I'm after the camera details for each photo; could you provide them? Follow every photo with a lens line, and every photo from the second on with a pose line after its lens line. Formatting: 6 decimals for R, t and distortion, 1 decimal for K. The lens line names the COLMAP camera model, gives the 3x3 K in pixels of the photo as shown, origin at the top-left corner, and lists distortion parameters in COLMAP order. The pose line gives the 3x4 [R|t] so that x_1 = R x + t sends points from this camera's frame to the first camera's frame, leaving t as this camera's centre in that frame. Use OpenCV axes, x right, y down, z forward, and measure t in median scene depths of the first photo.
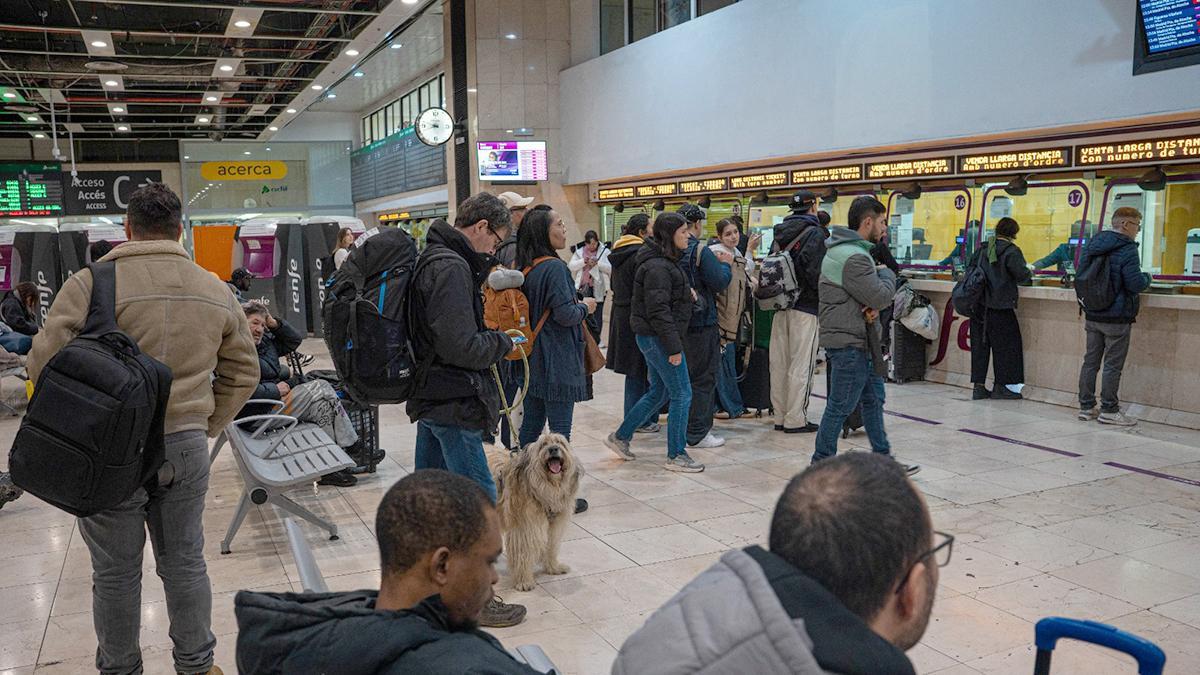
lens RADIAL K [[1000.4, 0, 597.1], [0, 1000.4, 388.5], [0, 0, 1]] dist [-0.193036, 0.174390]
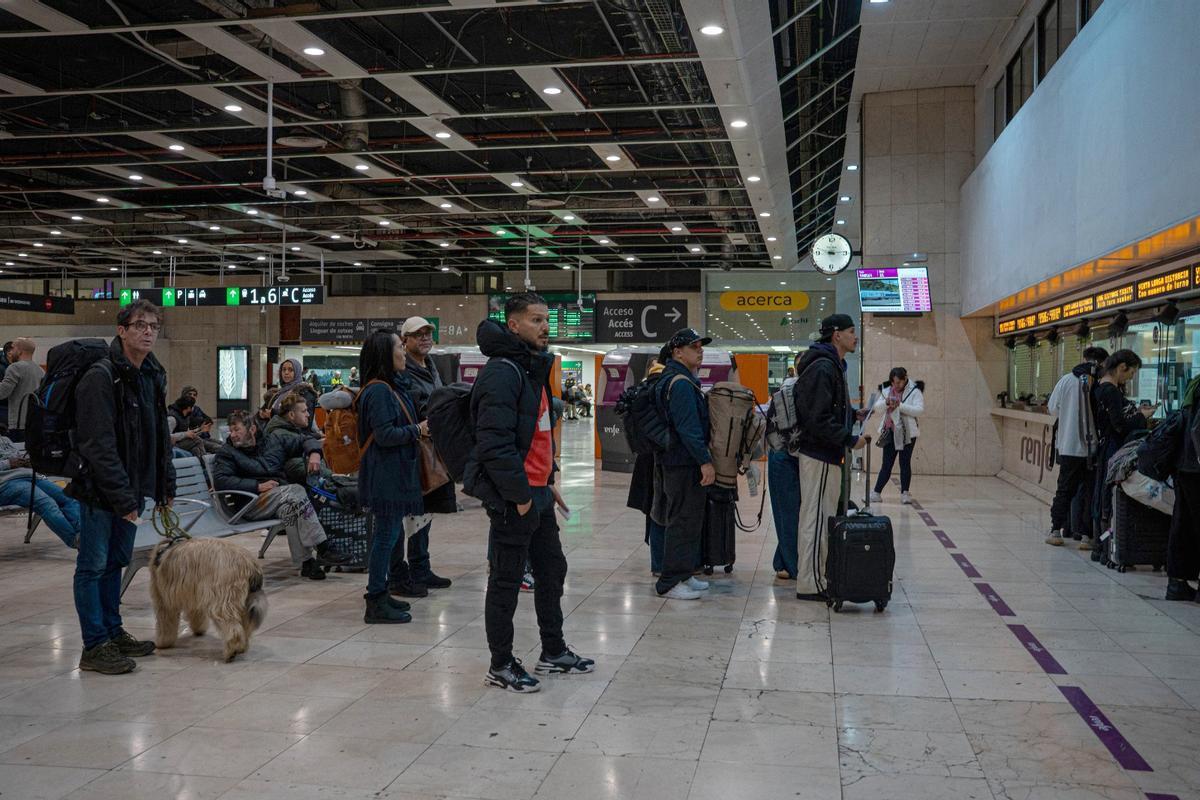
lens RADIAL K [[1122.9, 0, 600.0], [0, 1122.9, 400.0], [0, 0, 1]] dist [-0.163255, 0.253174]
pose [[0.814958, 0.035852, -0.578409, 0.327927], [-0.112274, 0.988942, -0.096891, -0.006182], [0.568540, 0.143903, 0.809972, 0.062890]]
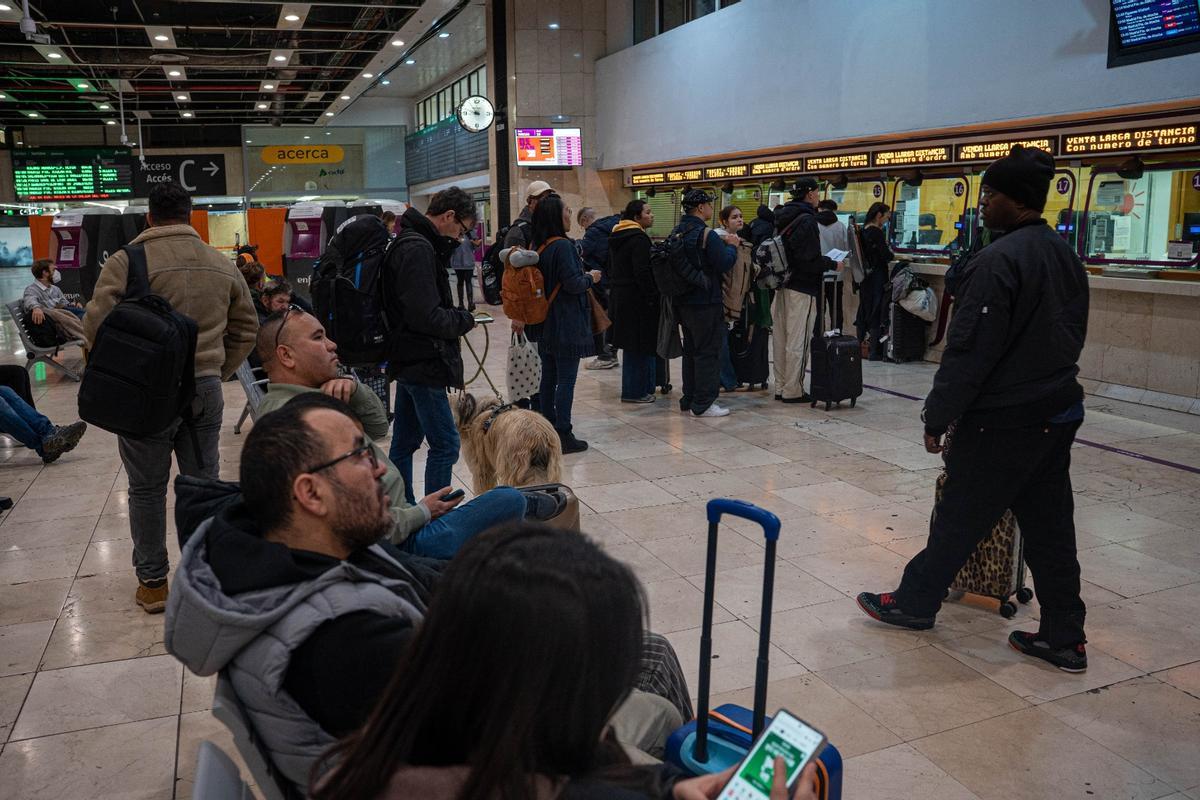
lens RADIAL K [[994.8, 0, 580.4], [0, 994.8, 402.7], [0, 0, 1]] dist [-0.186772, 0.165876]
pose [[0.997000, 0.017307, -0.075447, 0.035493], [-0.014914, 0.999371, 0.032163, 0.006737], [0.075956, -0.030941, 0.996631, -0.046288]]
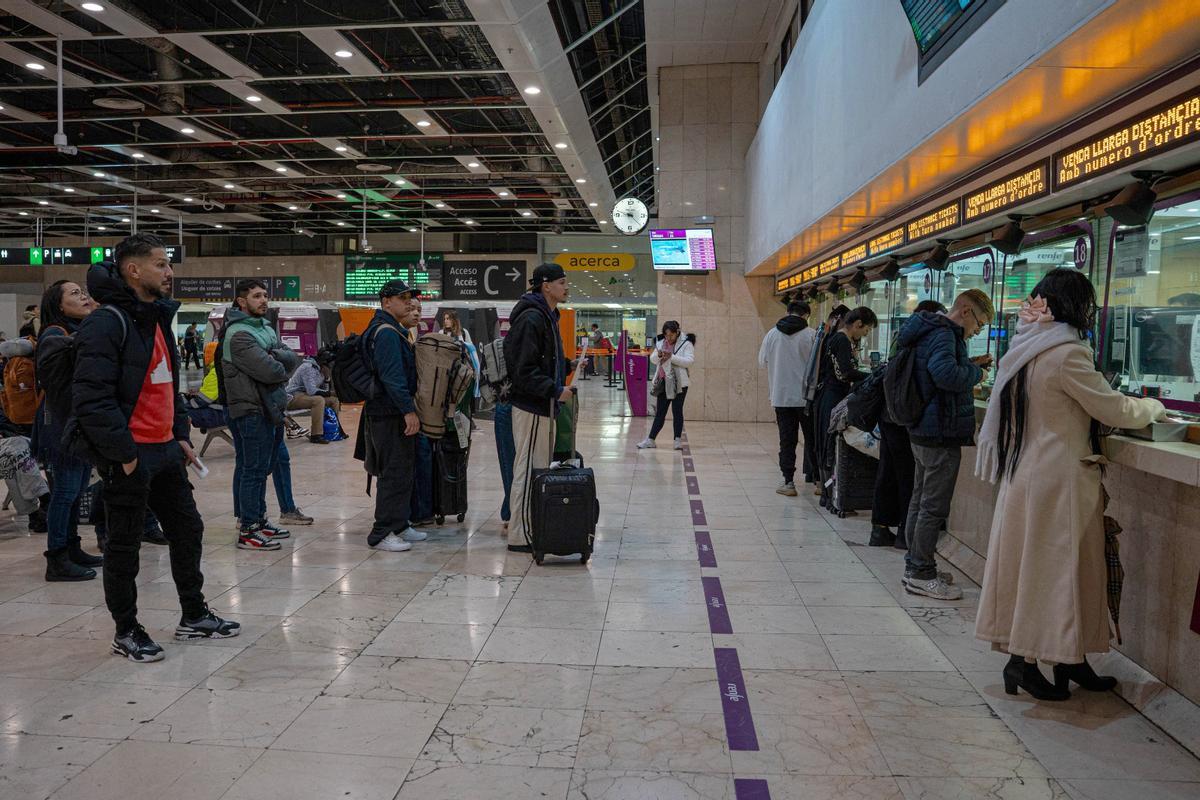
lens RADIAL K [[994.8, 0, 580.4], [0, 994.8, 402.7], [0, 0, 1]] dist [-0.186772, 0.165876]
pose [[0.870201, 0.062570, -0.488707, 0.356288], [-0.103899, 0.992902, -0.057883, -0.020063], [0.481616, 0.101146, 0.870526, 0.157097]]
